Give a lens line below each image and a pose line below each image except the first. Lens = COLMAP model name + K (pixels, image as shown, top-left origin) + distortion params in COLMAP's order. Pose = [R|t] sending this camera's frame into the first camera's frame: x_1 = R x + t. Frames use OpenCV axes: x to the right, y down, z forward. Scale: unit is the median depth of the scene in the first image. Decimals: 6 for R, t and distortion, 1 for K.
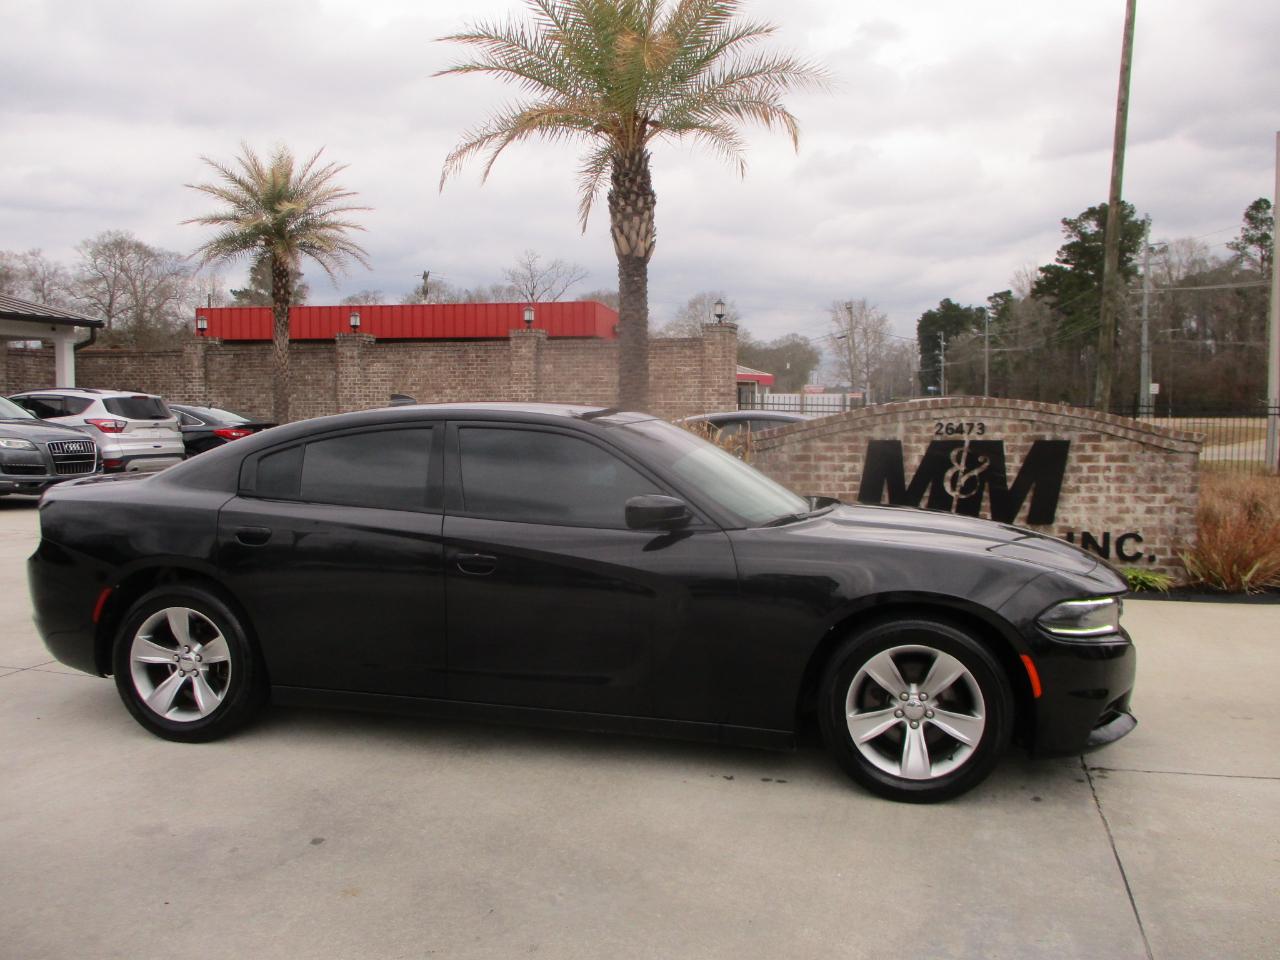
lens RADIAL K [[1049.8, 0, 639.8], [0, 1049.8, 454.3], [0, 0, 1]] dist [-0.032170, 0.003938]
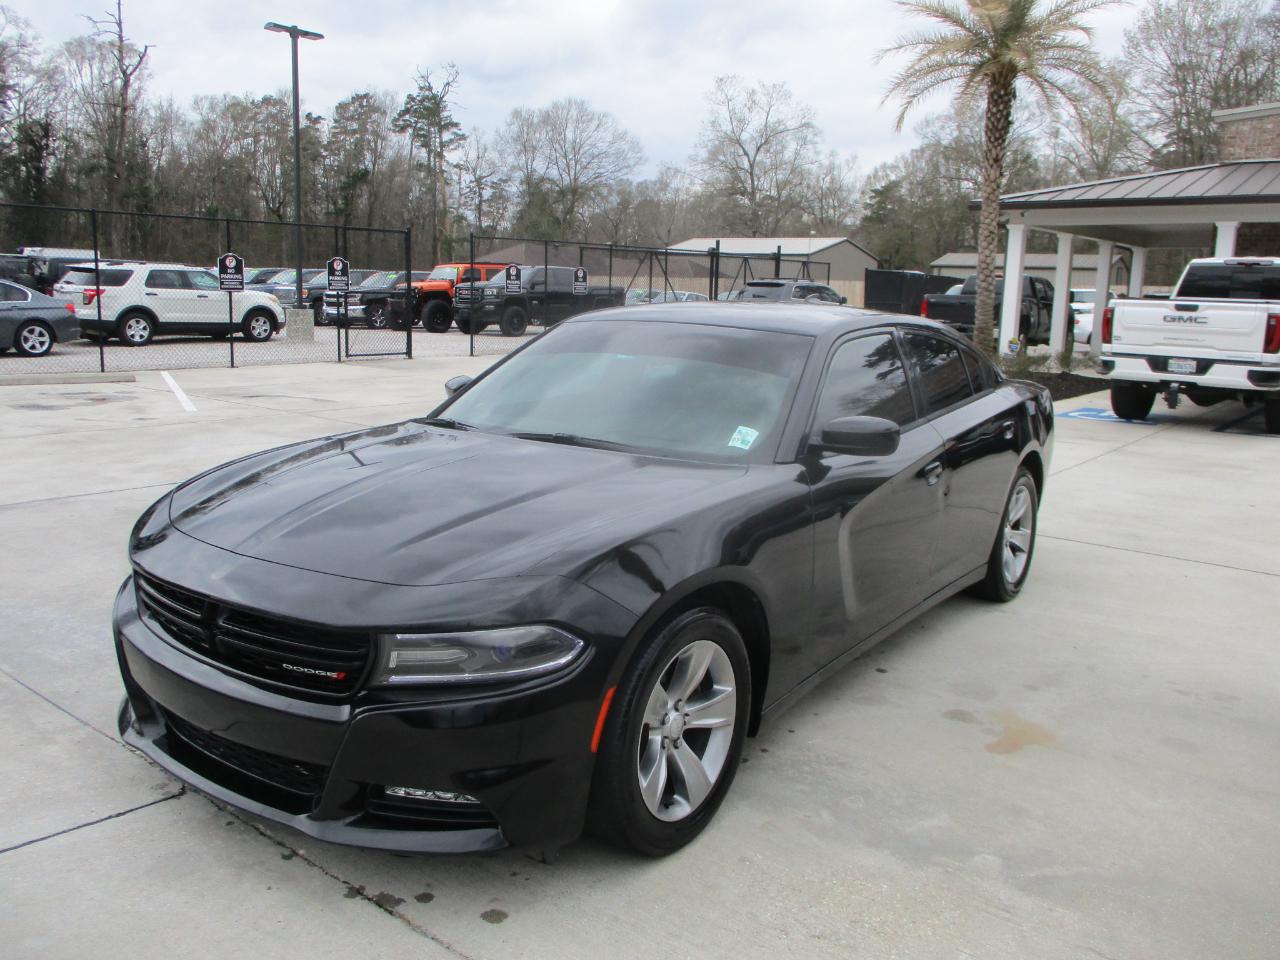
lens RADIAL K [[1049.8, 0, 635.1], [0, 1049.8, 466.3], [0, 0, 1]] dist [-0.032170, 0.003938]
pose [[-0.386205, 0.140287, -0.911683, 0.448162], [-0.062519, 0.982113, 0.177608, -0.036701], [0.920292, 0.125591, -0.370527, 0.724218]]
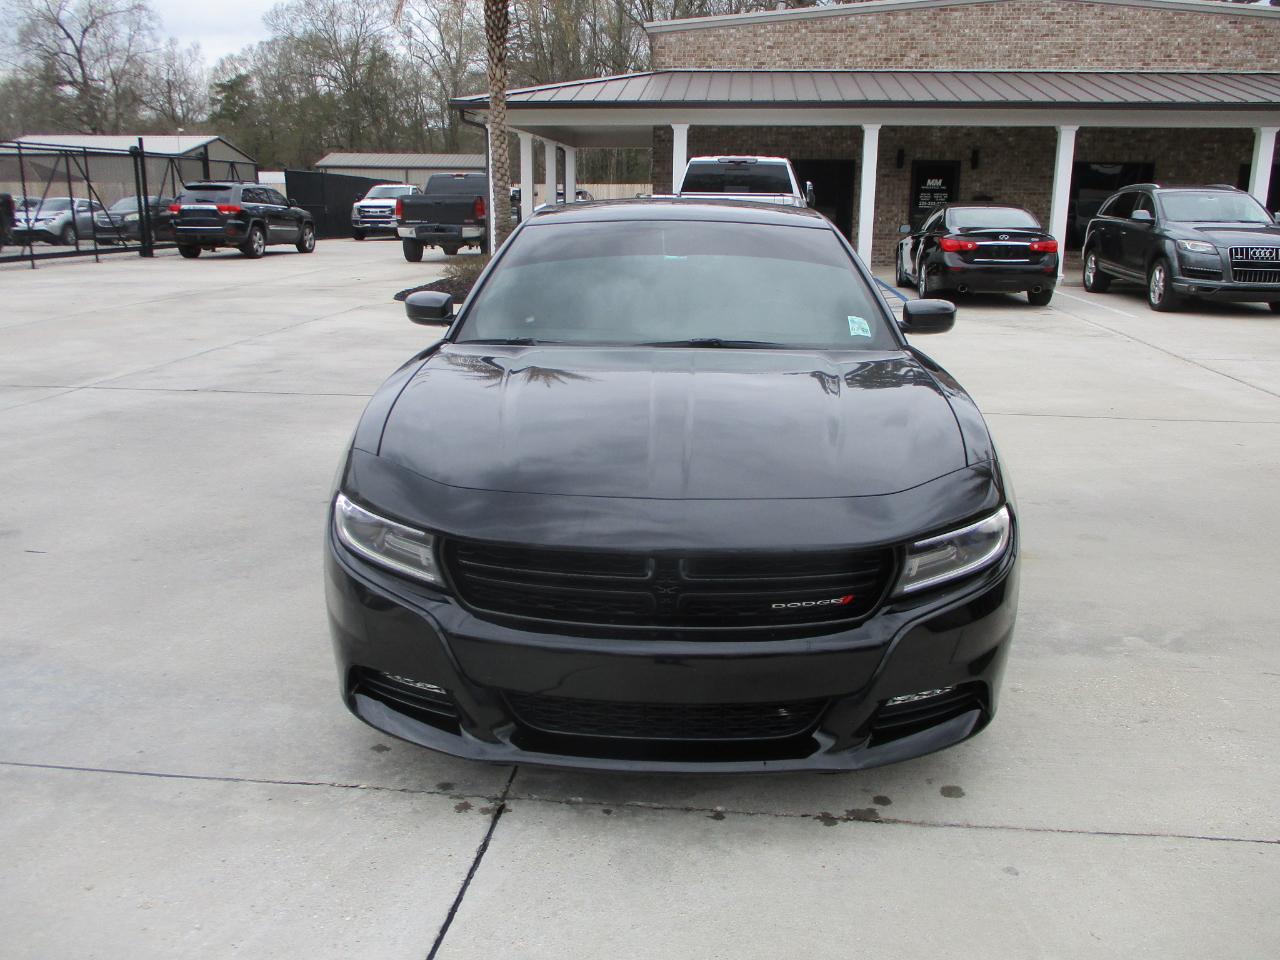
lens RADIAL K [[1049.8, 0, 647.0], [0, 1049.8, 468.3], [0, 0, 1]] dist [-0.032170, 0.003938]
pose [[0.187123, 0.240142, -0.952532, 0.467729], [-0.047638, 0.970737, 0.235373, -0.019619], [0.981181, 0.001334, 0.193087, 0.453435]]
